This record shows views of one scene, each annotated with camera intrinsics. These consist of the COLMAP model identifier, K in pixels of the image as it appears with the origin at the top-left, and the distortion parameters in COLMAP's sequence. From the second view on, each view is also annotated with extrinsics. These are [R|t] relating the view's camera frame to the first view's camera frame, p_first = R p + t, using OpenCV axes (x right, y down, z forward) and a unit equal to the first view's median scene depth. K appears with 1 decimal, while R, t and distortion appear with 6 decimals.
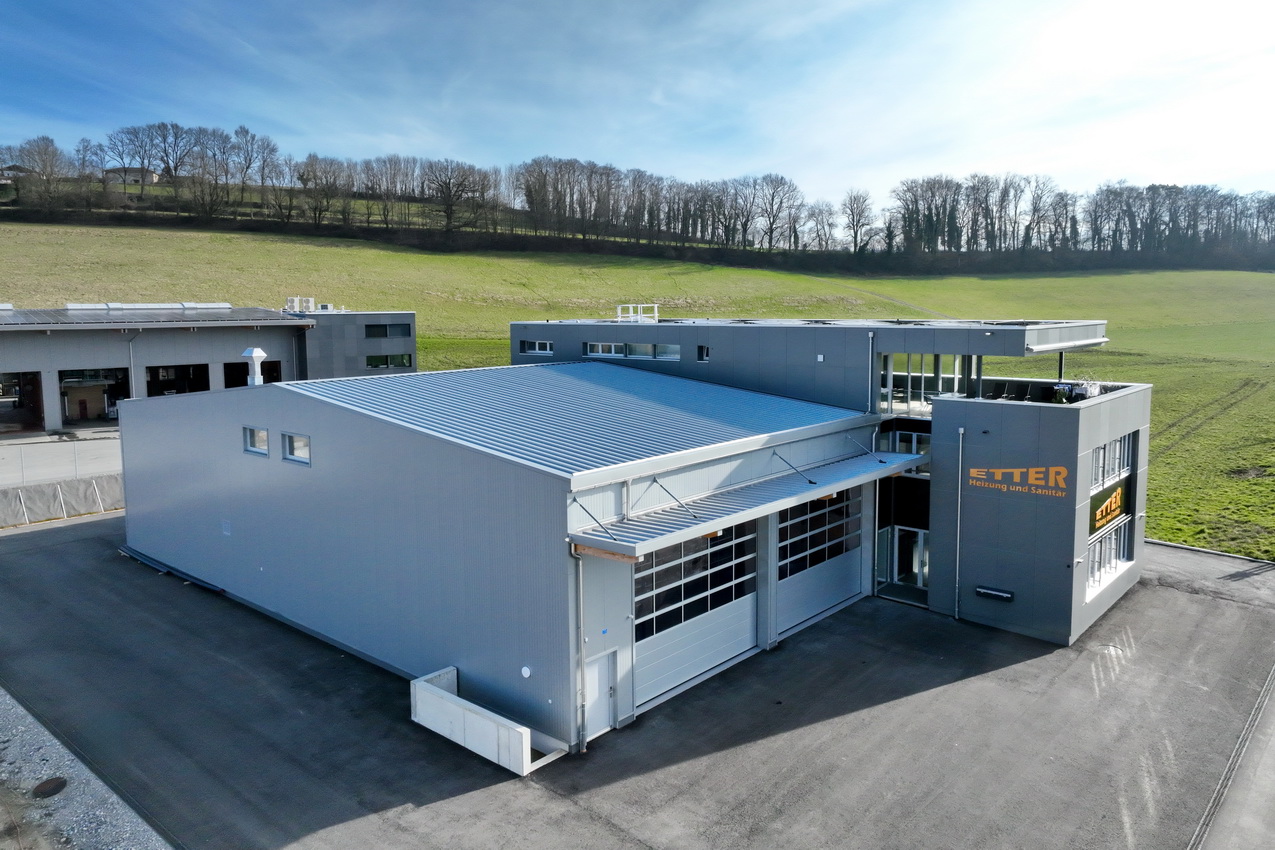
lens RADIAL K [[901.8, 0, 640.7], [0, 901.8, 398.1], [0, 0, 1]] dist [-0.005295, 0.025615]
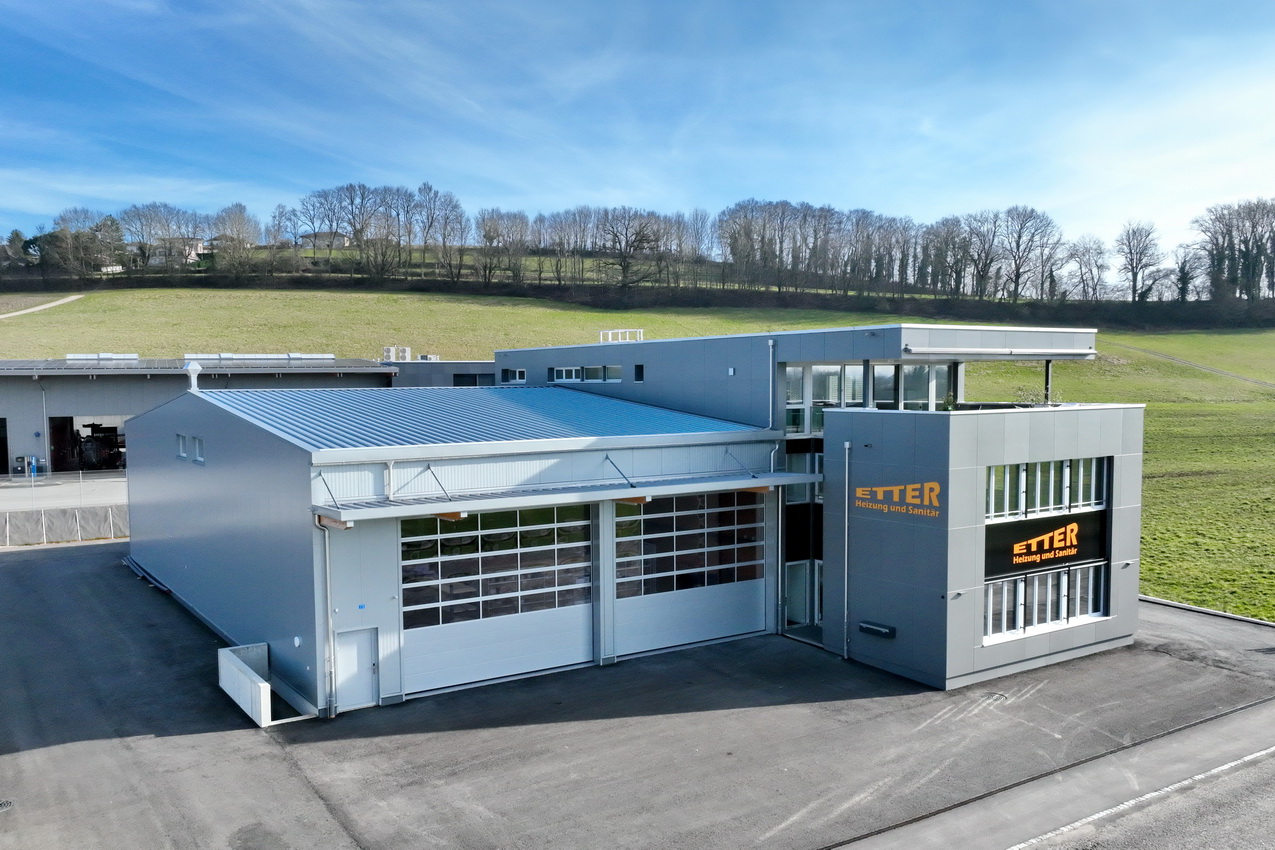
lens RADIAL K [[1053.6, 0, 590.6], [0, 1053.6, 464.5], [0, 0, 1]] dist [0.003478, 0.009377]
pose [[0.959825, 0.021467, -0.279775, 0.346980], [-0.027311, 0.999482, -0.017006, 0.068654], [0.279266, 0.023964, 0.959915, -0.061136]]
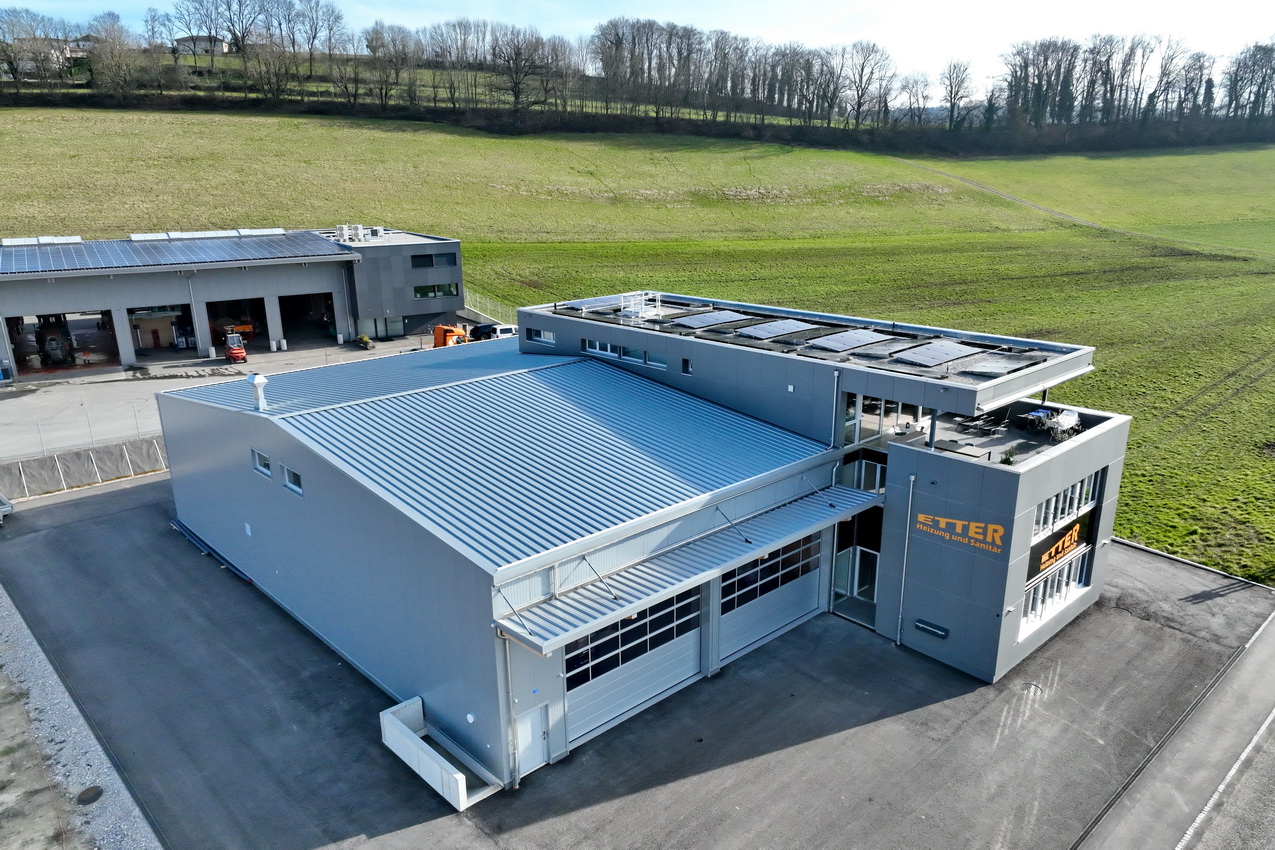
lens RADIAL K [[901.1, 0, 640.6], [0, 901.1, 460.3], [0, 0, 1]] dist [-0.004094, 0.024061]
pose [[0.995410, 0.027996, -0.091520, 0.119980], [-0.008066, 0.977397, 0.211260, -0.170773], [0.095366, -0.209552, 0.973136, -0.025253]]
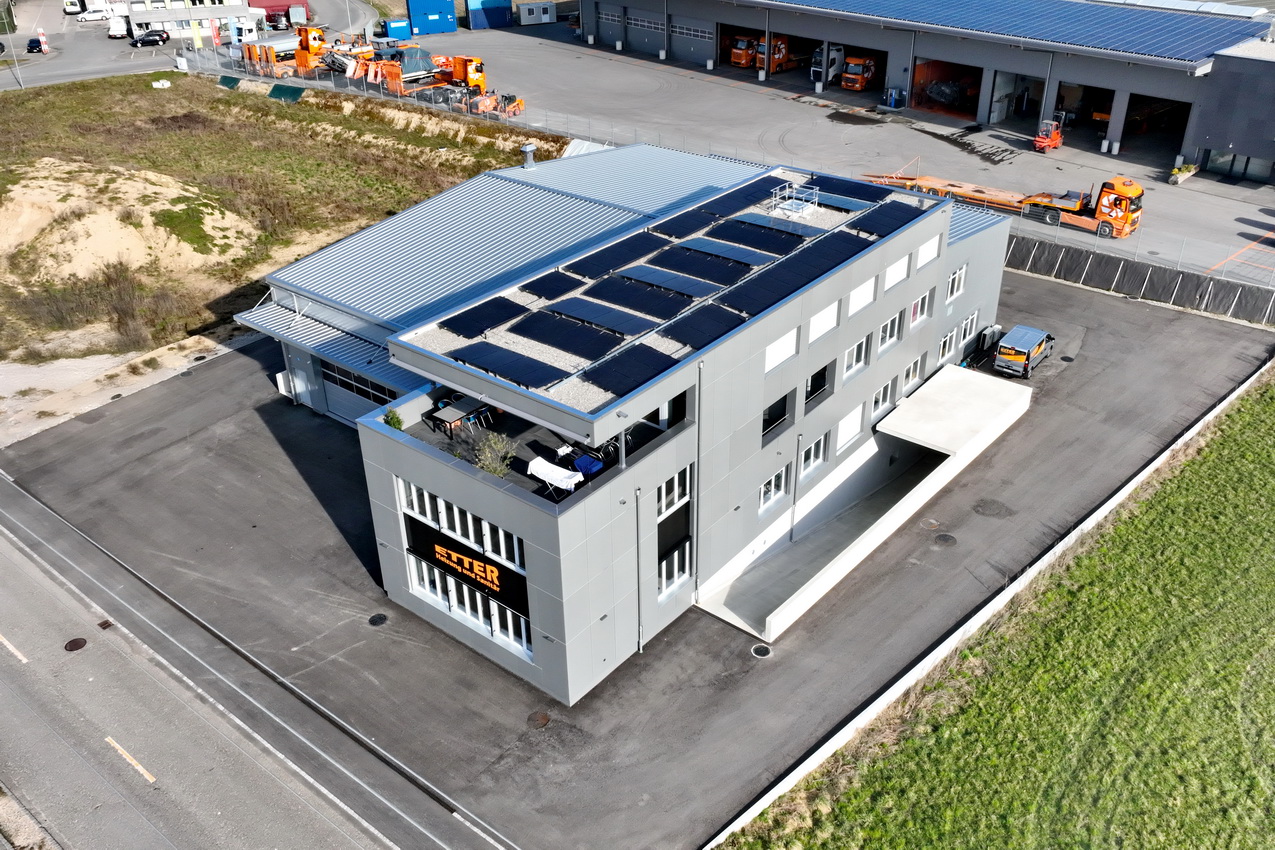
lens RADIAL K [[1054.3, 0, 645.8], [0, 1054.3, 388.3], [0, 0, 1]] dist [0.002294, 0.005522]
pose [[0.054356, 0.483411, -0.873704, 1.275111], [-0.092395, 0.873679, 0.477649, -0.532216], [0.994238, 0.054763, 0.092154, 0.971252]]
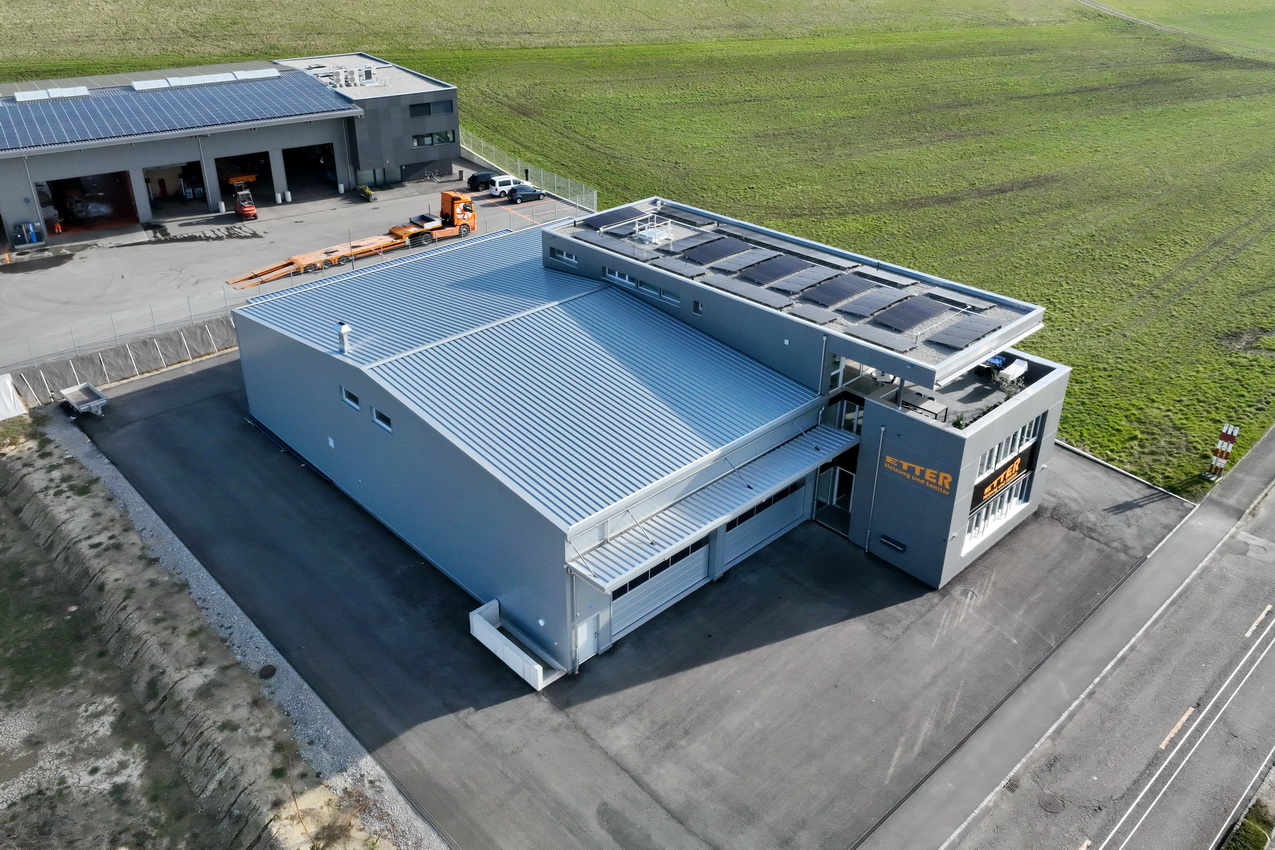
lens RADIAL K [[987.1, 0, 591.3], [0, 987.1, 369.6], [0, 0, 1]] dist [0.001395, 0.013054]
pose [[0.993066, 0.050947, -0.105948, 0.075847], [-0.011031, 0.937623, 0.347480, -0.451356], [0.117042, -0.343901, 0.931683, -0.281219]]
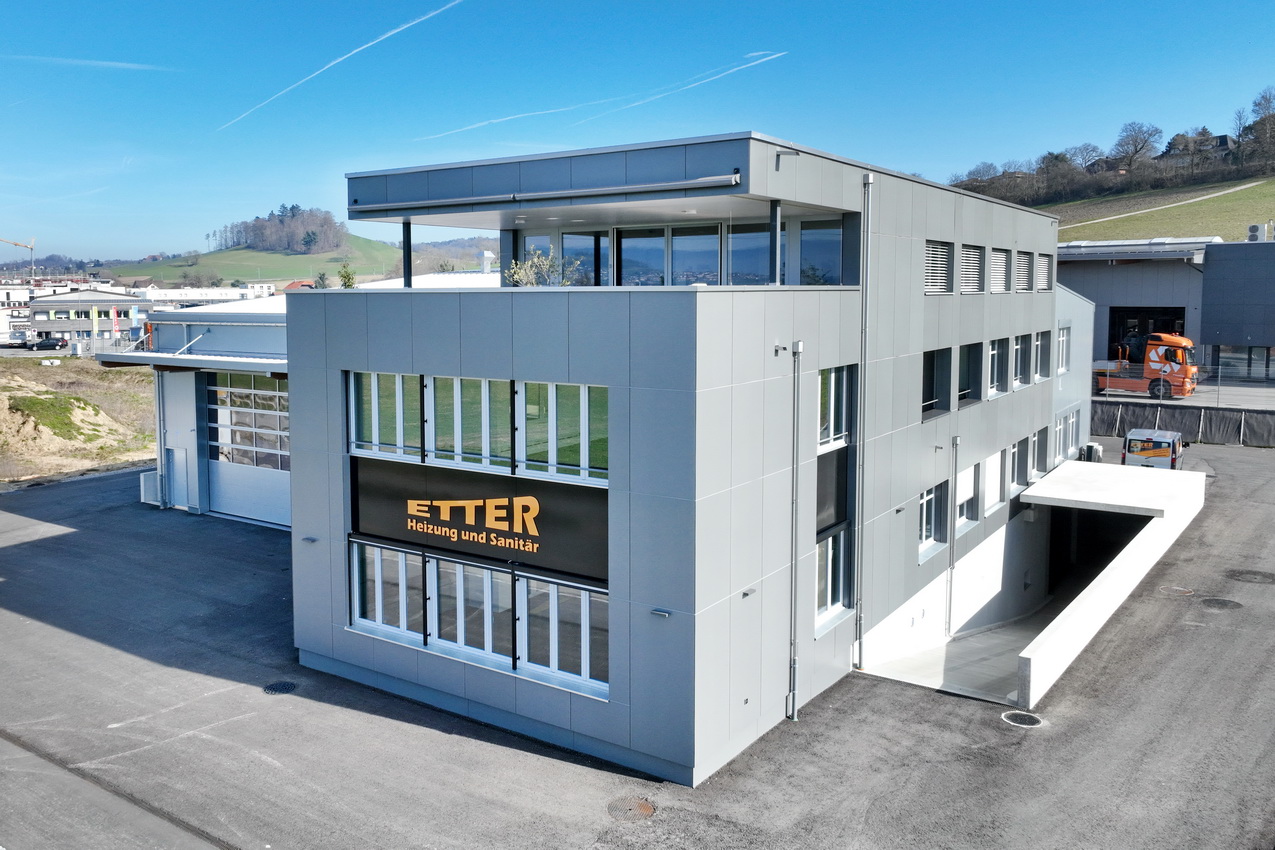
lens RADIAL K [[1025.3, 0, 548.3], [0, 1025.3, 376.1], [0, 0, 1]] dist [-0.000821, 0.019129]
pose [[0.086895, 0.091881, -0.991971, 0.979500], [-0.098133, 0.991684, 0.083258, -0.007167], [0.991372, 0.090110, 0.095189, 0.886418]]
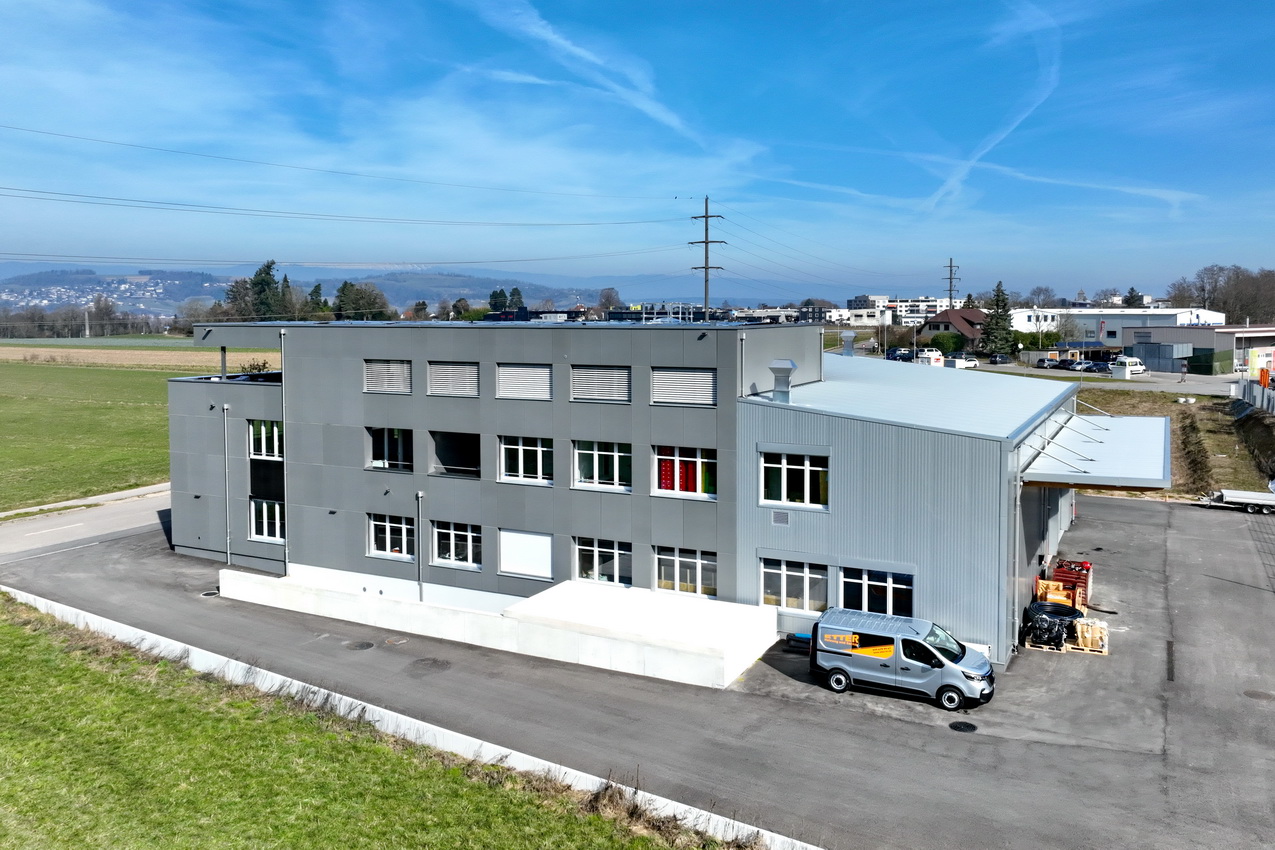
lens RADIAL K [[1022.1, 0, 556.4], [0, 1022.1, 353.9], [0, 0, 1]] dist [-0.002096, 0.020138]
pose [[-0.980899, 0.022085, -0.193258, 0.326045], [-0.004687, 0.990562, 0.136988, -0.225728], [0.194459, 0.135277, -0.971538, 2.326161]]
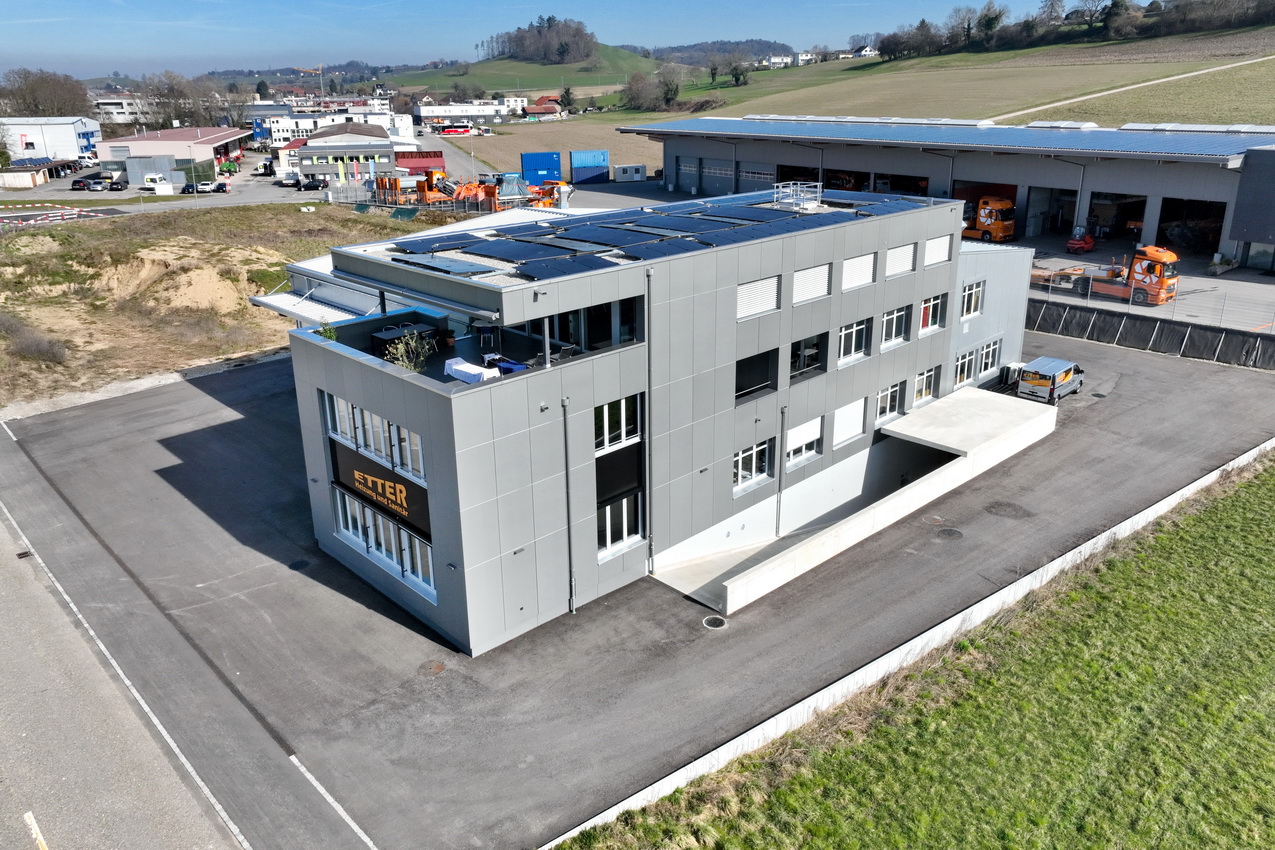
lens RADIAL K [[898.5, 0, 641.9], [0, 898.5, 372.7], [0, 0, 1]] dist [-0.004543, 0.024751]
pose [[-0.066083, 0.308003, -0.949088, 1.147545], [-0.093272, 0.945095, 0.313201, -0.241780], [0.993445, 0.109220, -0.033727, 1.139182]]
